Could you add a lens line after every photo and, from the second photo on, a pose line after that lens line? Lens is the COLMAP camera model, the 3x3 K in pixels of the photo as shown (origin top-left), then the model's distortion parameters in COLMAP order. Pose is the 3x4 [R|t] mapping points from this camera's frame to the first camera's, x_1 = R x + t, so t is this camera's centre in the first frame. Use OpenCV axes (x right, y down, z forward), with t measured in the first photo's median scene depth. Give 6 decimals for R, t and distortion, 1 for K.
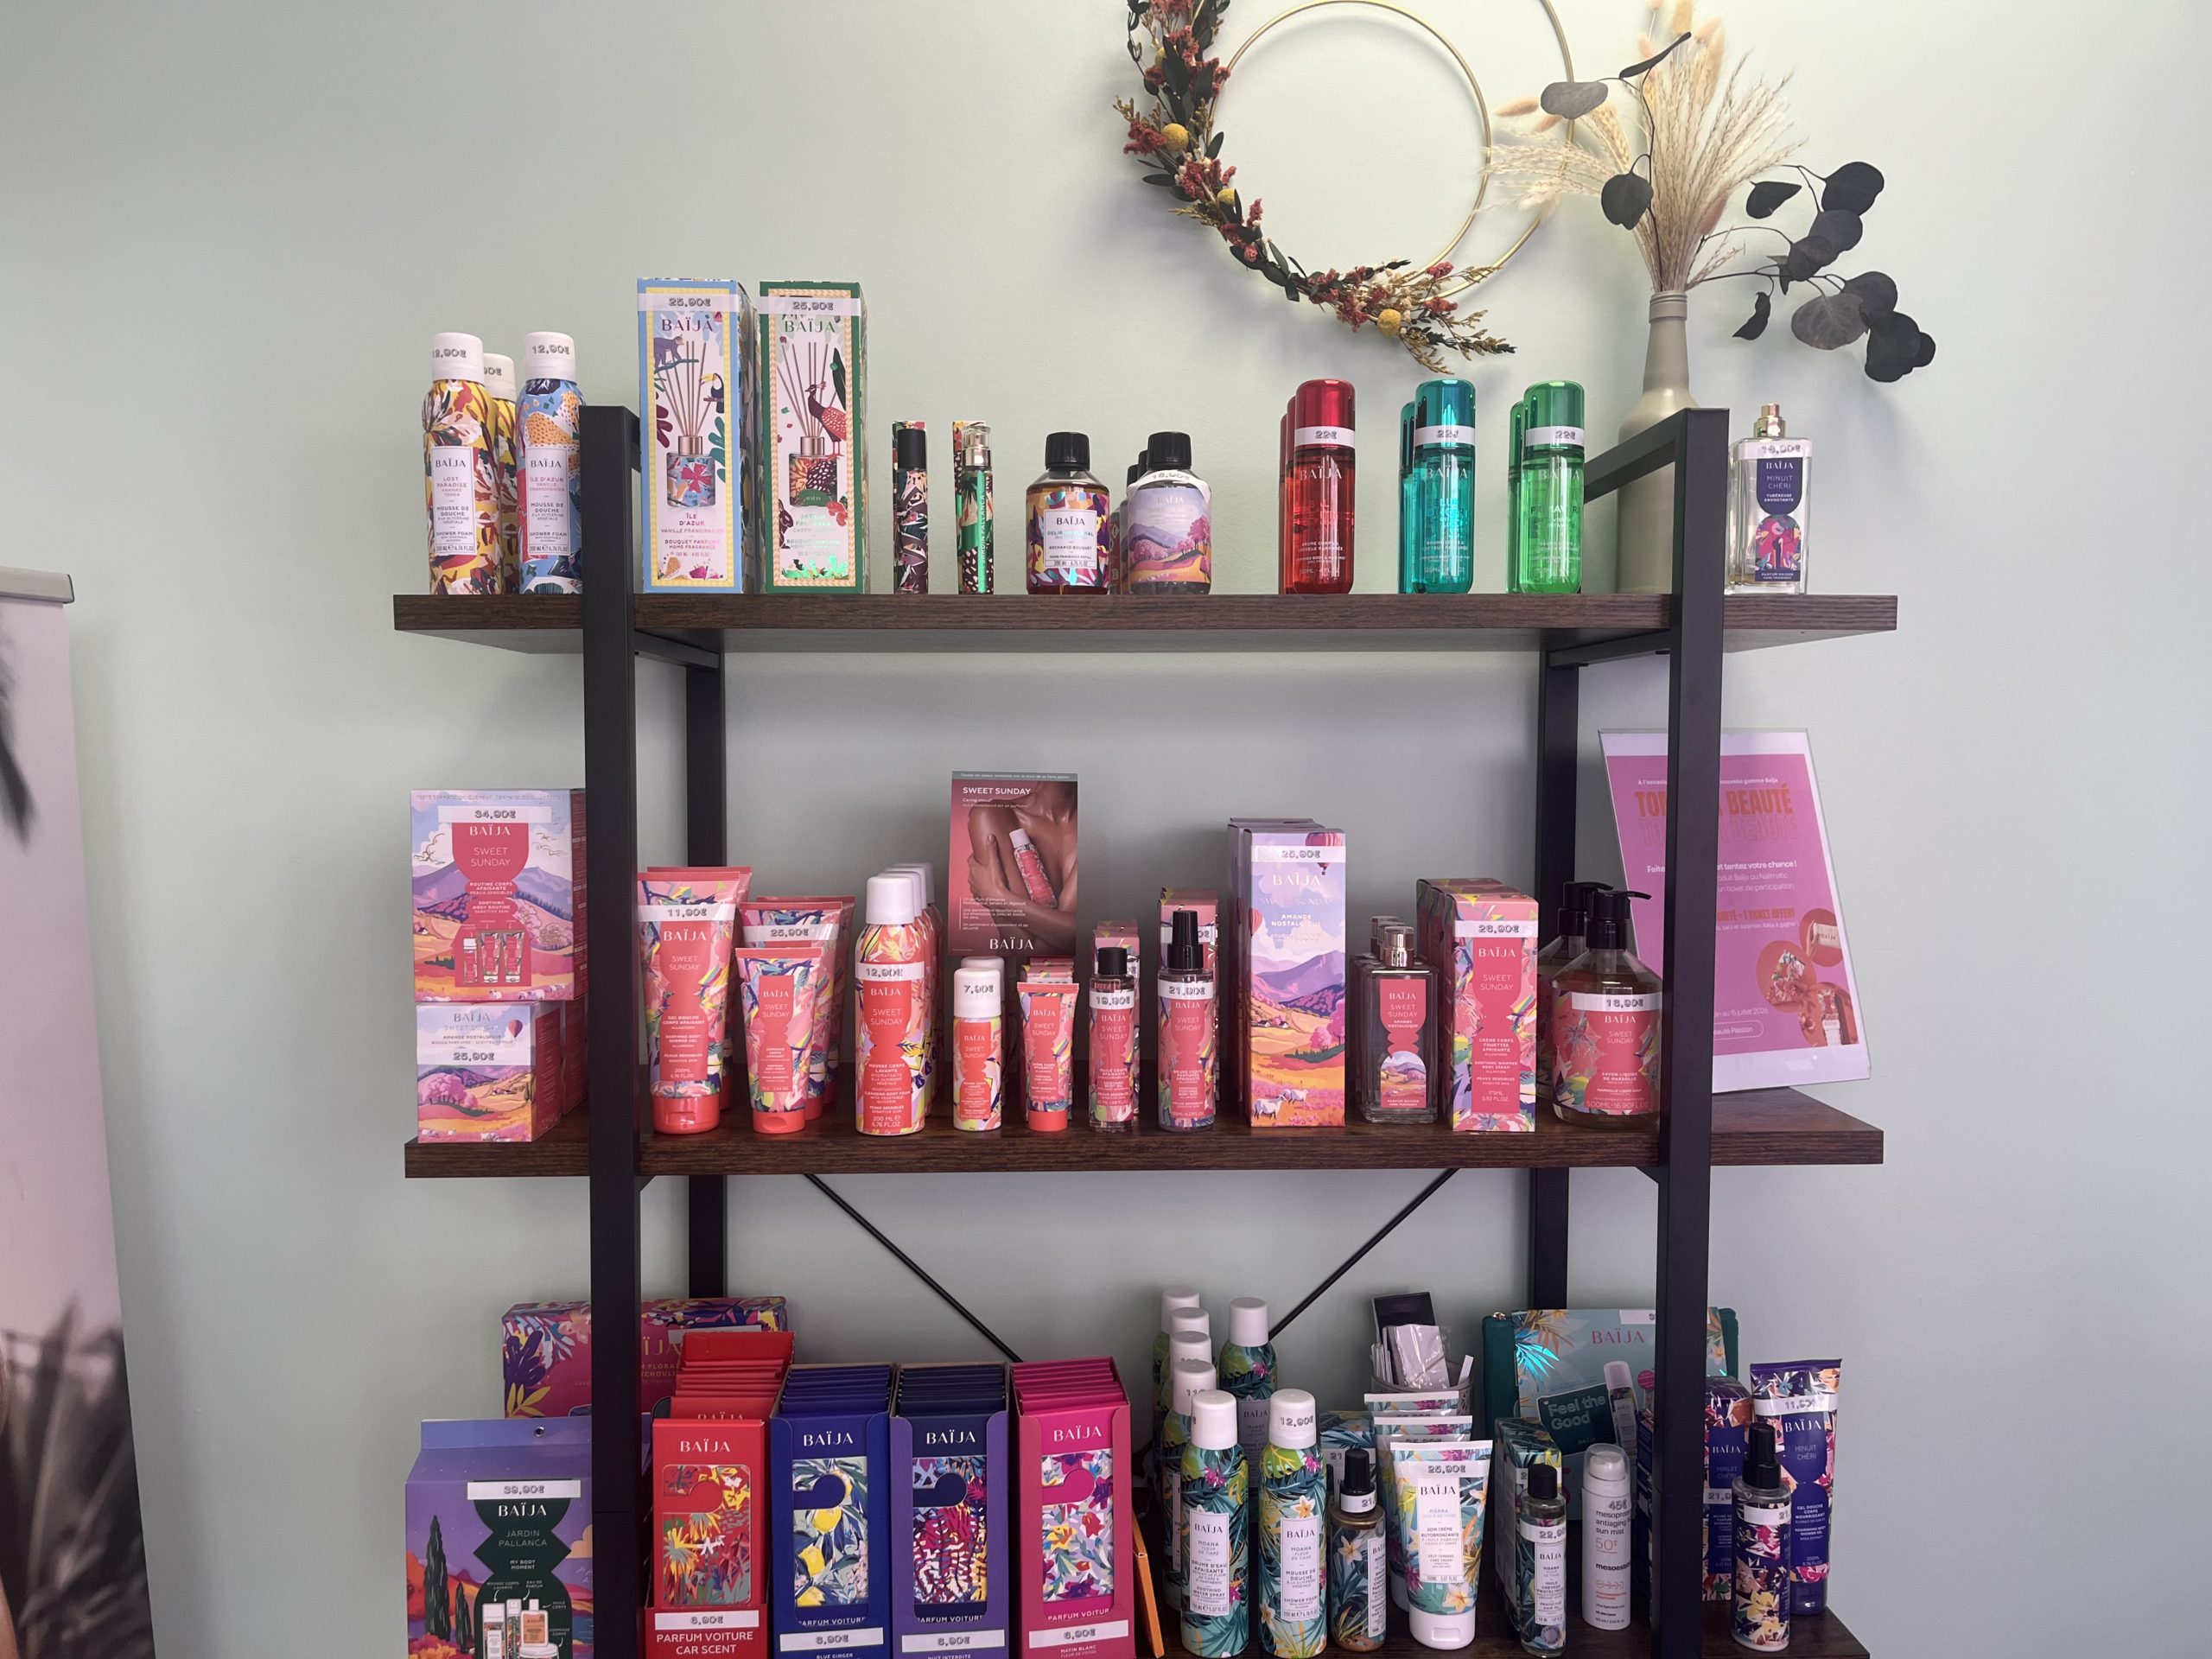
lens RADIAL K [[1682.8, 0, 1100.0], [0, 1682.8, 835.7], [0, 0, 1]] dist [0.026092, -0.035627]
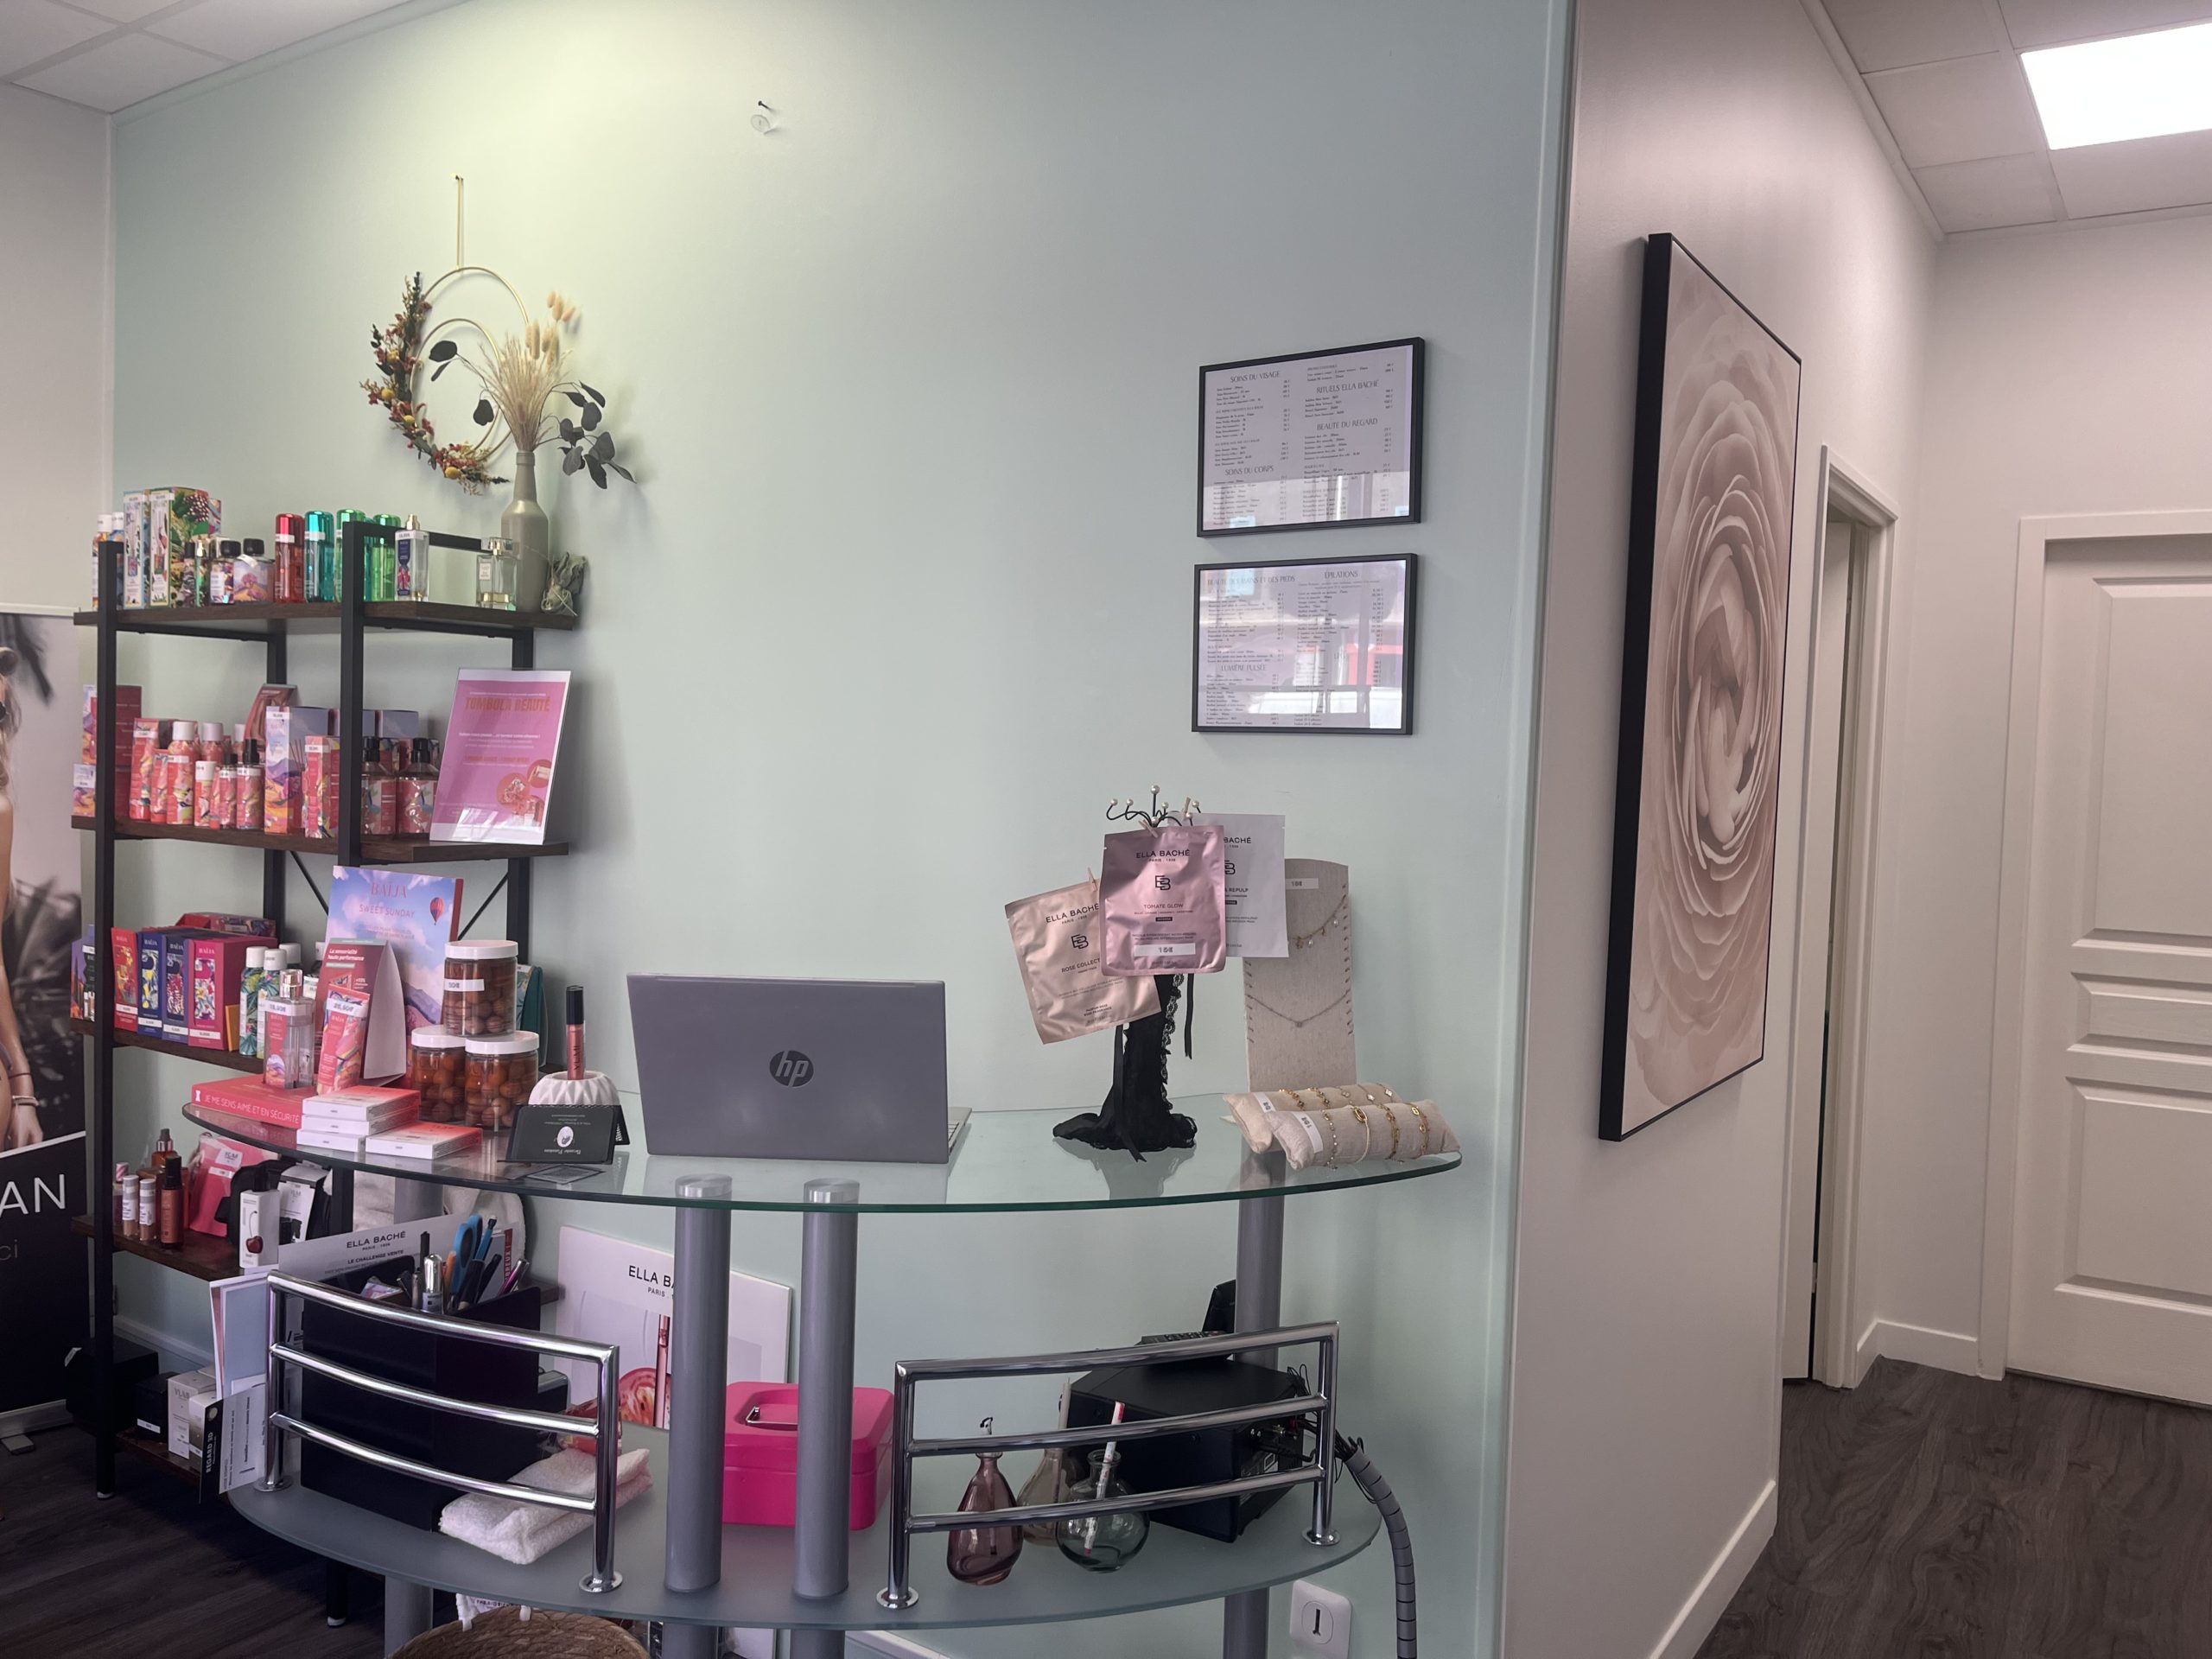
lens RADIAL K [[1682.8, 0, 1108.2], [0, 1682.8, 819.7], [0, 0, 1]] dist [0.026092, -0.035627]
pose [[0.818089, 0.051140, -0.572813, 2.444014], [-0.062601, 0.998039, -0.000304, 0.084790], [0.571674, 0.036108, 0.819686, -0.261501]]
